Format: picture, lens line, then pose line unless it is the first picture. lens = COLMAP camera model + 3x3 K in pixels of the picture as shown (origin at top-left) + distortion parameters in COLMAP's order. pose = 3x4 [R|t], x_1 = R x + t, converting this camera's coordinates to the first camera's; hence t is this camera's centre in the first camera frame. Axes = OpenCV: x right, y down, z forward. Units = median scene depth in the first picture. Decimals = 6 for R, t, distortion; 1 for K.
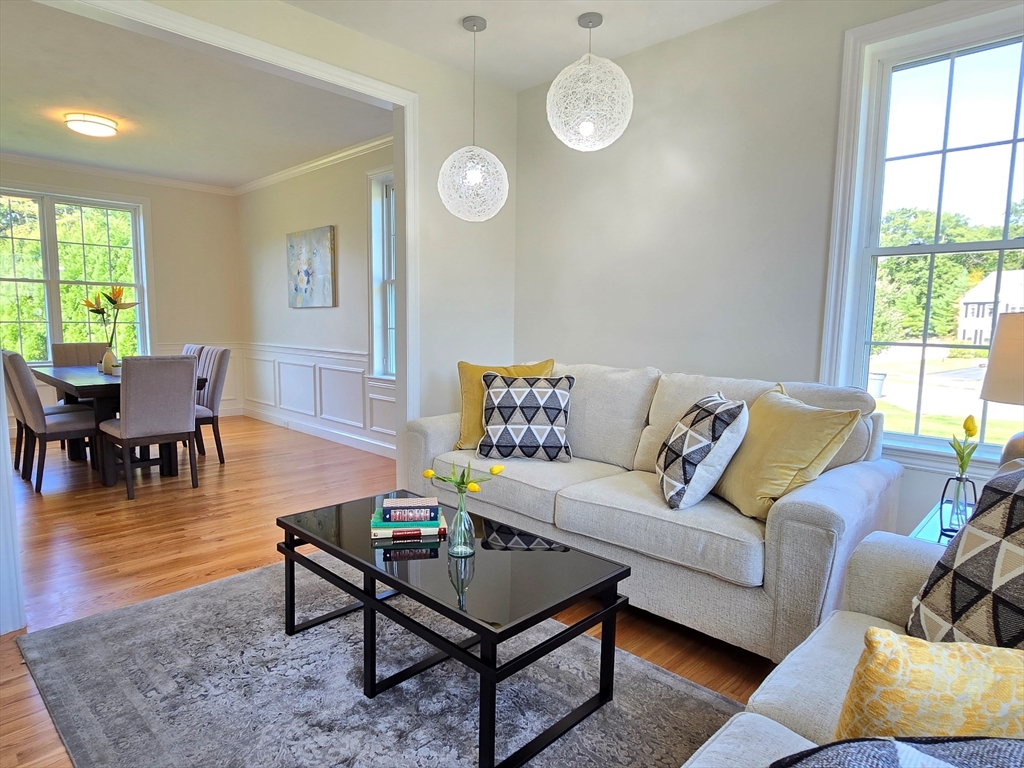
lens RADIAL K [[601.8, 0, 505.1], [0, 601.8, 388.1], [0, 0, 1]] dist [-0.001080, -0.003892]
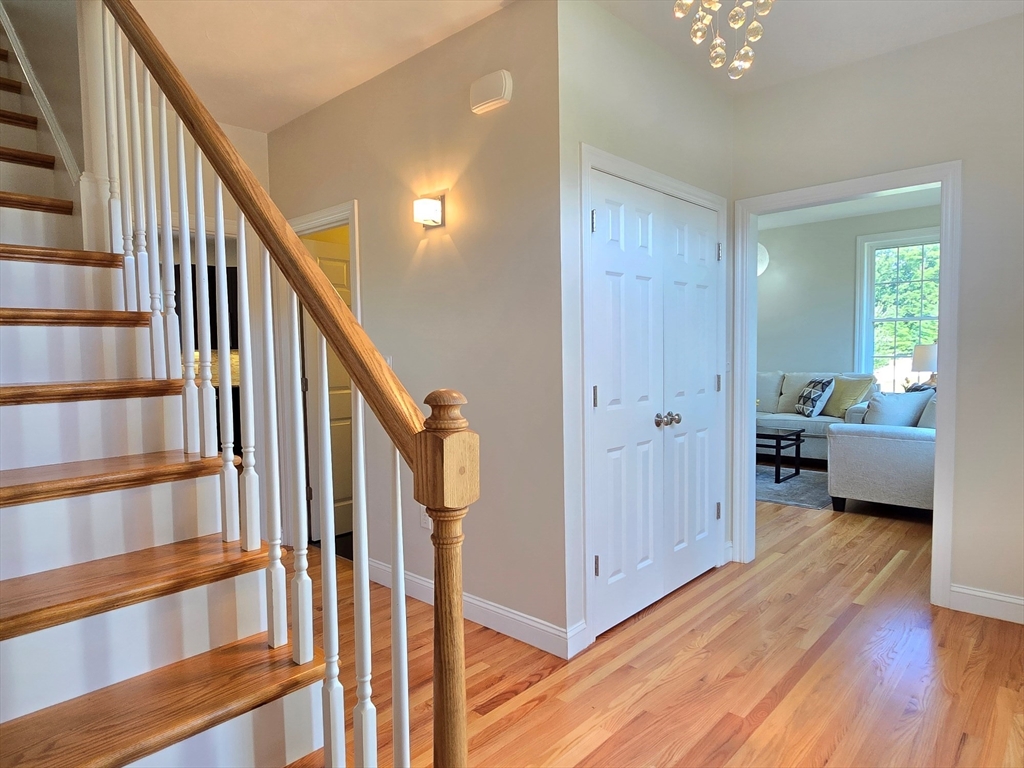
lens RADIAL K [[601.8, 0, 513.6], [0, 601.8, 389.1], [0, 0, 1]] dist [-0.001080, -0.003892]
pose [[0.999256, -0.032807, 0.020296, -0.854822], [0.033811, 0.998113, -0.051249, 0.124026], [-0.018577, 0.051897, 0.998480, -1.323807]]
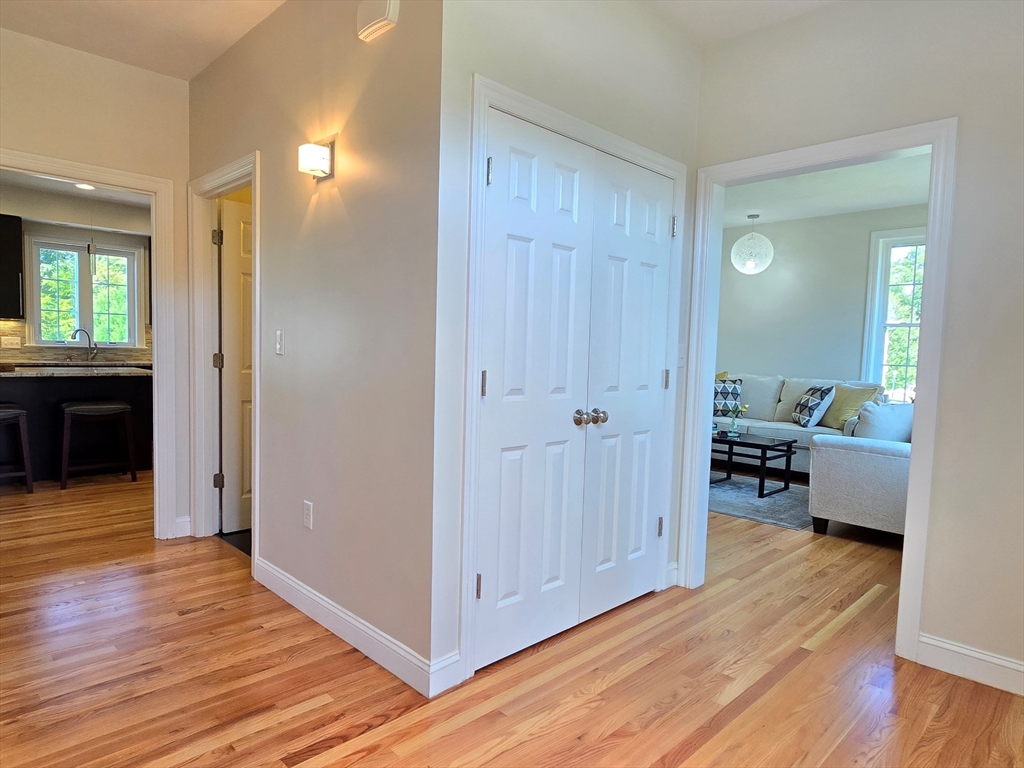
lens RADIAL K [[601.8, 0, 514.2], [0, 601.8, 391.2], [0, 0, 1]] dist [-0.001080, -0.003892]
pose [[0.999653, 0.015925, -0.020970, -0.674418], [-0.016823, 0.998916, -0.043399, 0.133527], [0.020256, 0.043737, 0.998838, -1.182175]]
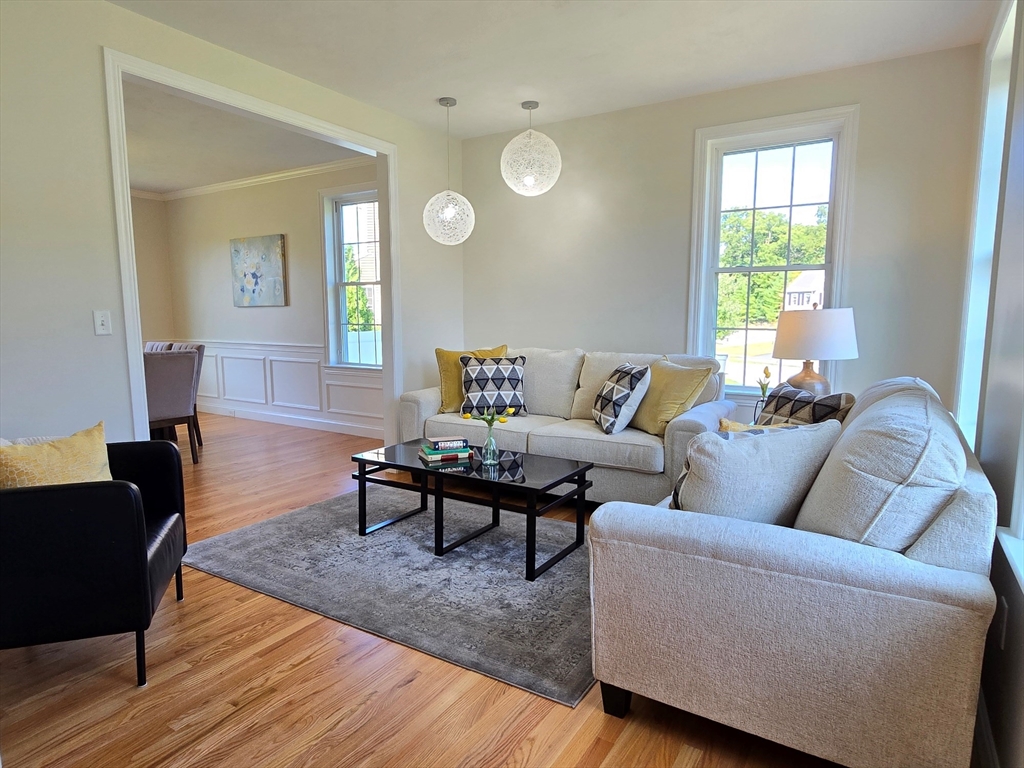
lens RADIAL K [[601.8, 0, 502.9], [0, 601.8, 386.2], [0, 0, 1]] dist [-0.001080, -0.003892]
pose [[0.978066, -0.038308, 0.204740, -0.239606], [0.036210, 0.999246, 0.013984, 0.029977], [-0.205121, -0.006264, 0.978716, -0.385022]]
